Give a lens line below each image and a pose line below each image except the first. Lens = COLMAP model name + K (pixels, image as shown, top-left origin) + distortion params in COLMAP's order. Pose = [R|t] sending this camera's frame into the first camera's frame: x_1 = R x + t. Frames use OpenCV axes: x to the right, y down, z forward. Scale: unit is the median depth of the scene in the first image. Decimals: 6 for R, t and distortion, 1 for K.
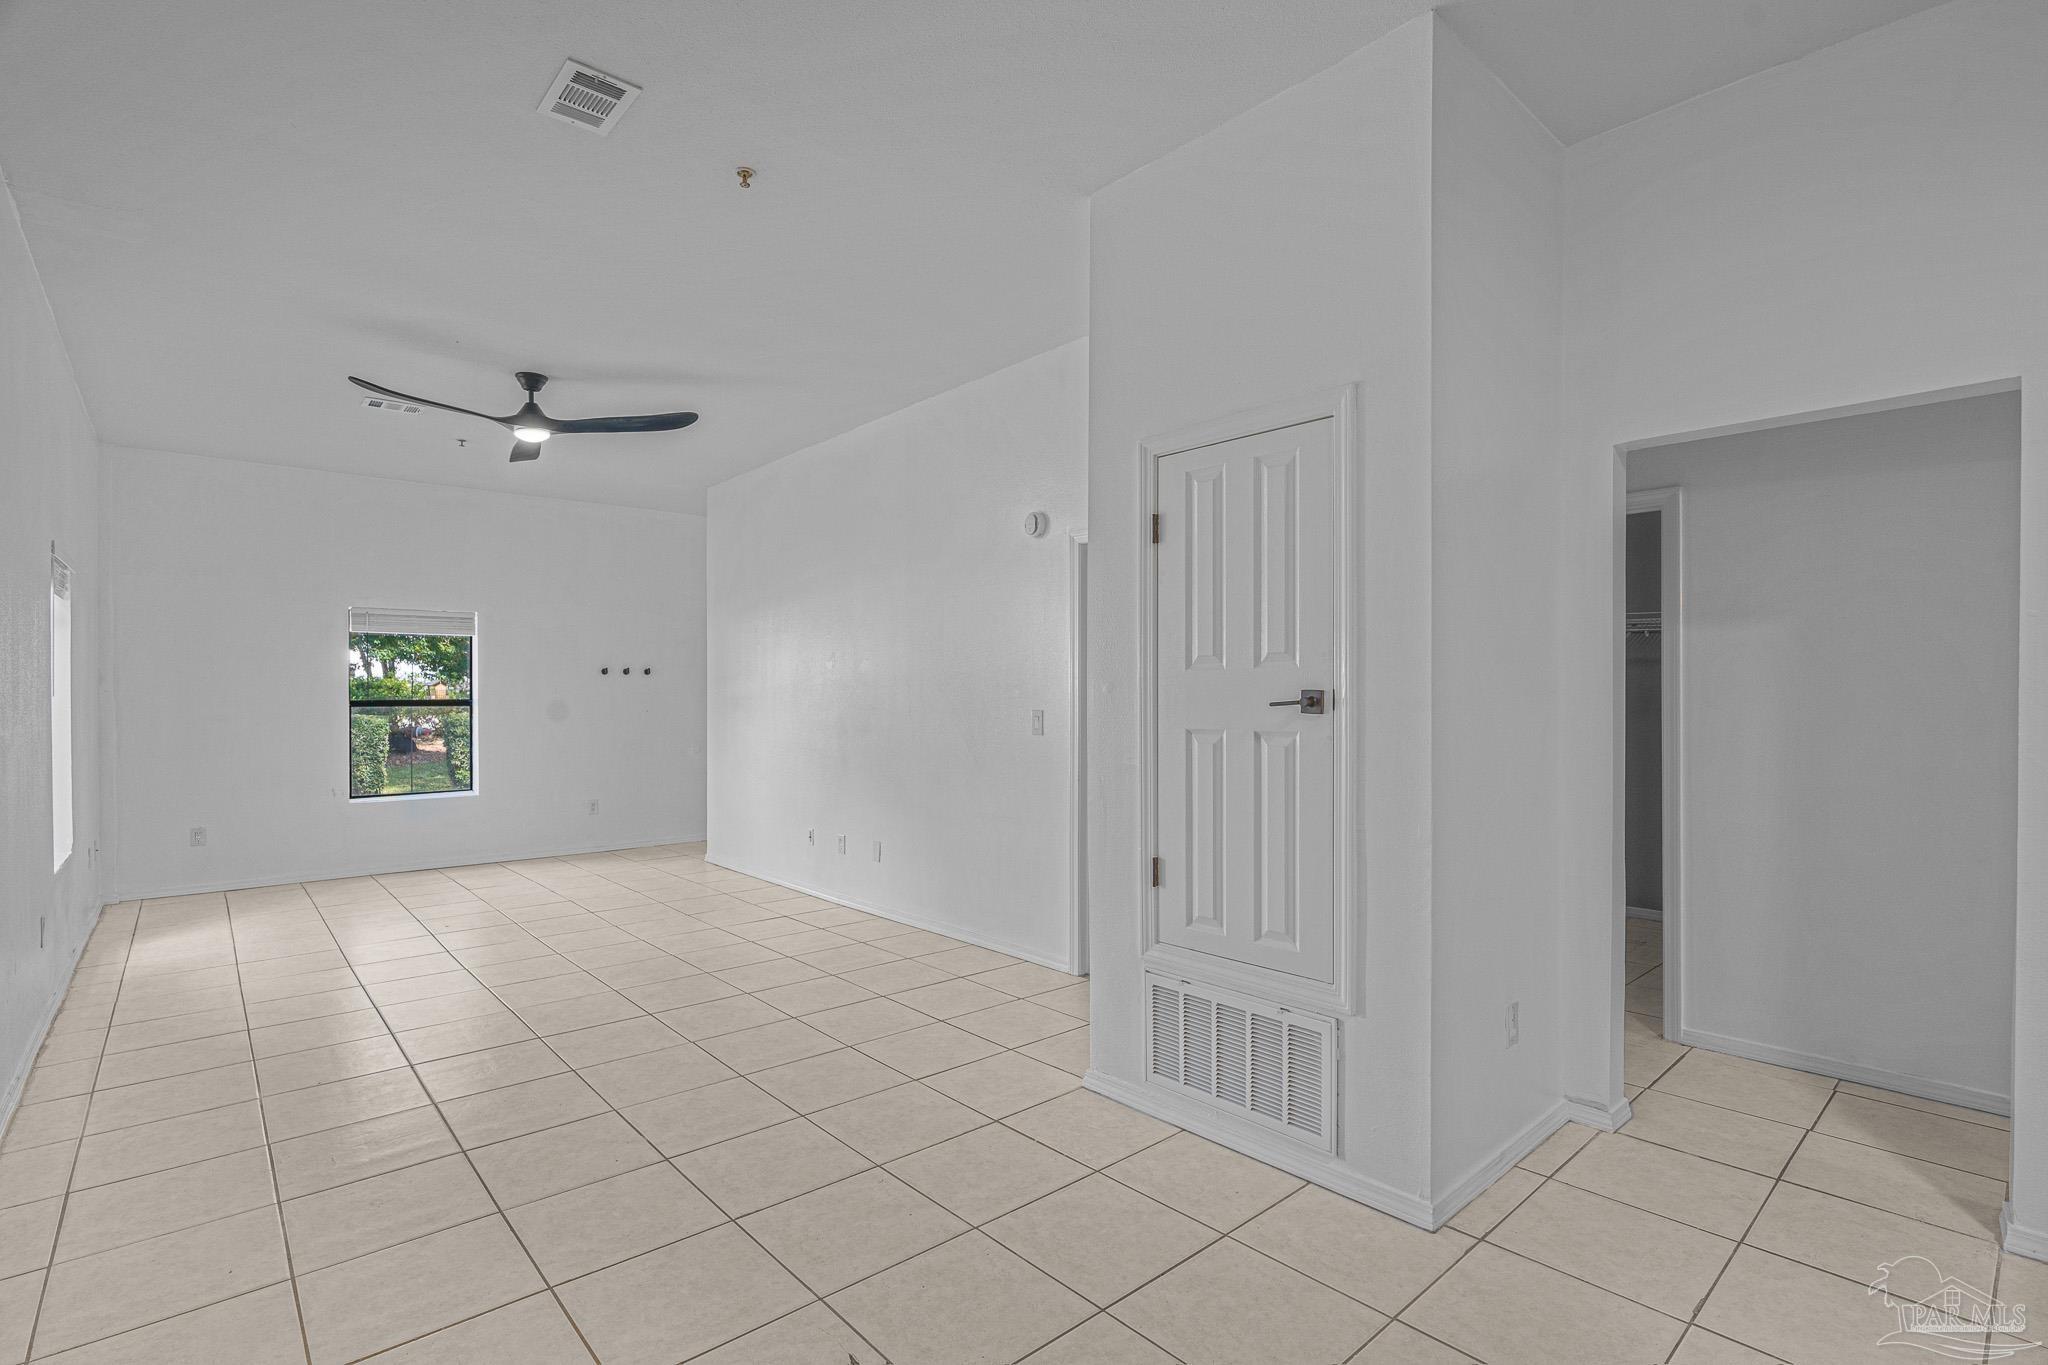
lens RADIAL K [[965.8, 0, 1019.7], [0, 965.8, 687.3], [0, 0, 1]] dist [-0.009550, 0.000608]
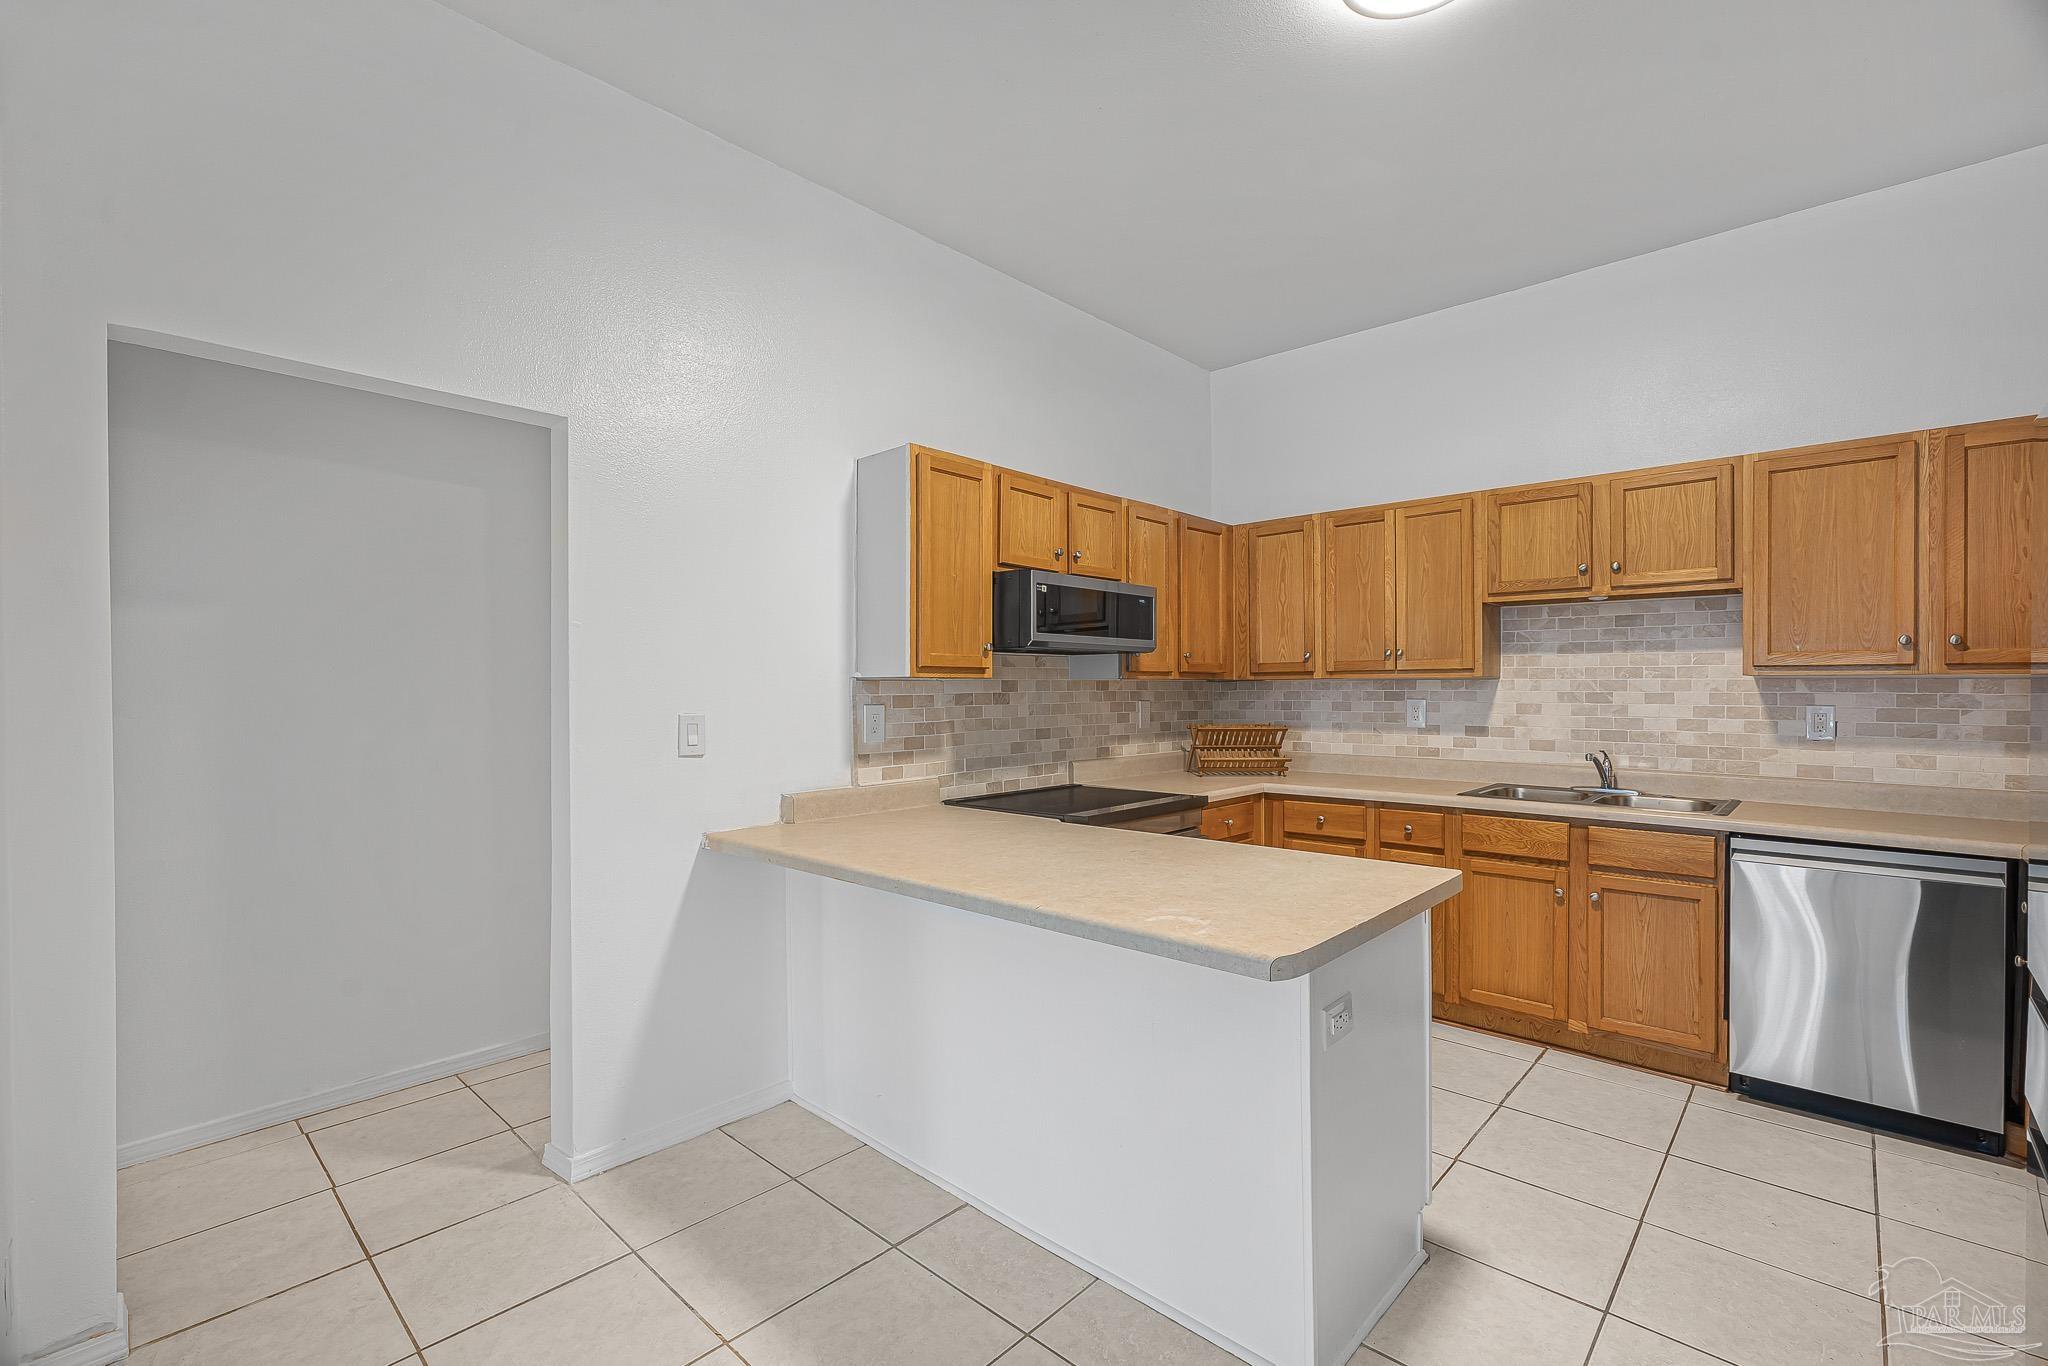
lens RADIAL K [[902.2, 0, 1025.0], [0, 902.2, 694.7], [0, 0, 1]] dist [-0.003194, 0.000022]
pose [[-0.091963, -0.011243, 0.995699, -0.054084], [-0.001084, 0.999937, 0.011190, 0.000325], [-0.995762, -0.000051, -0.091970, 0.464550]]
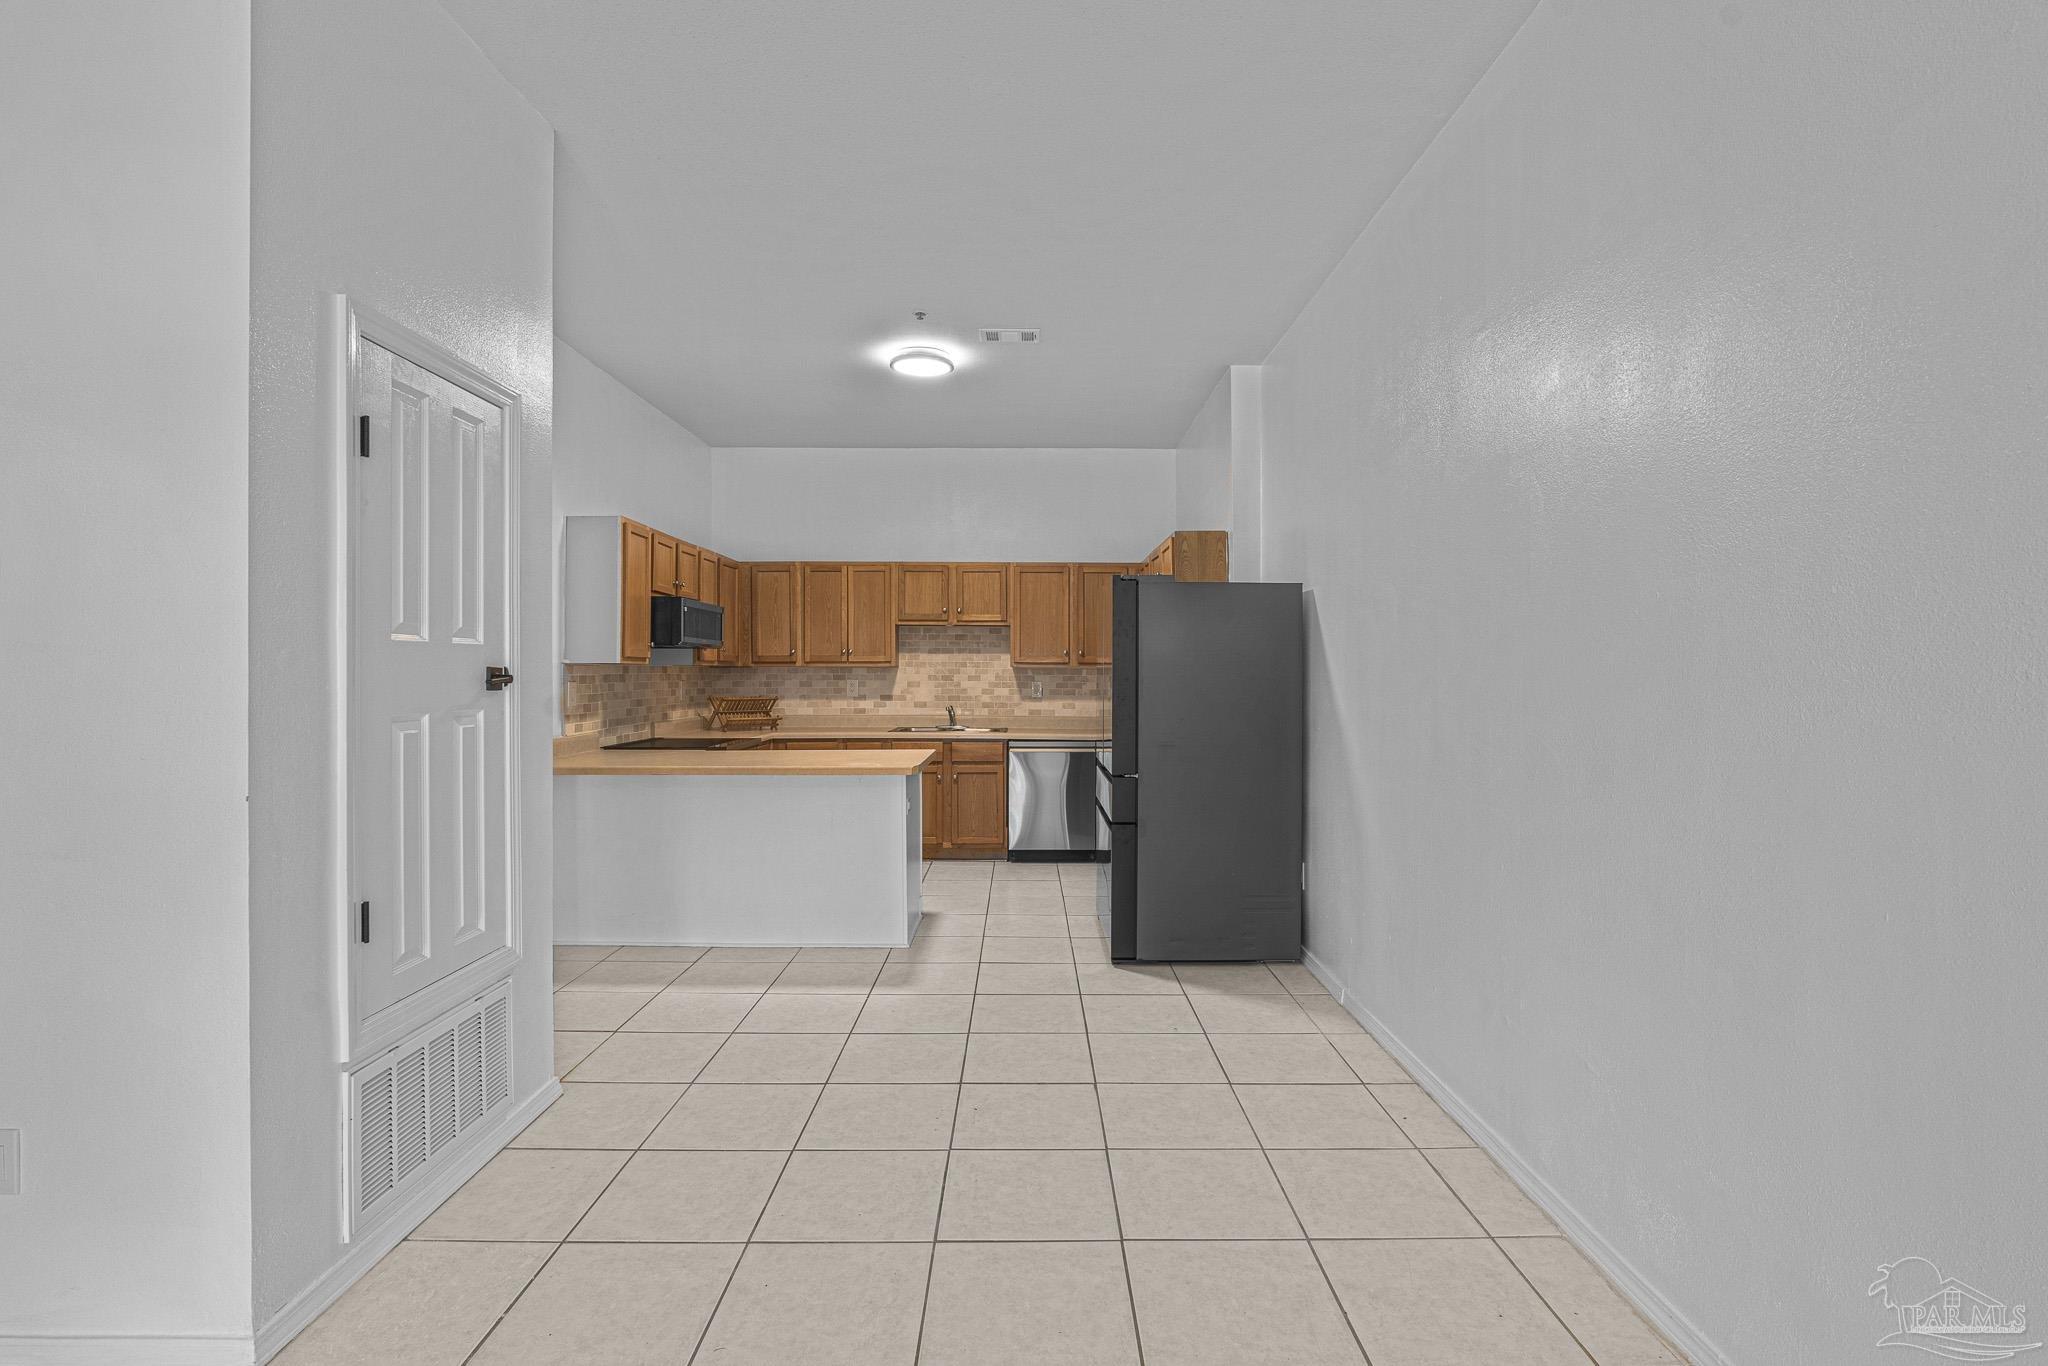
lens RADIAL K [[979.1, 0, 1017.0], [0, 979.1, 678.0], [0, 0, 1]] dist [-0.001147, 0.000005]
pose [[-0.737396, -0.007661, 0.675417, -0.807484], [-0.006542, 0.999970, 0.004201, 0.006346], [-0.675429, -0.001321, -0.737424, 1.403961]]
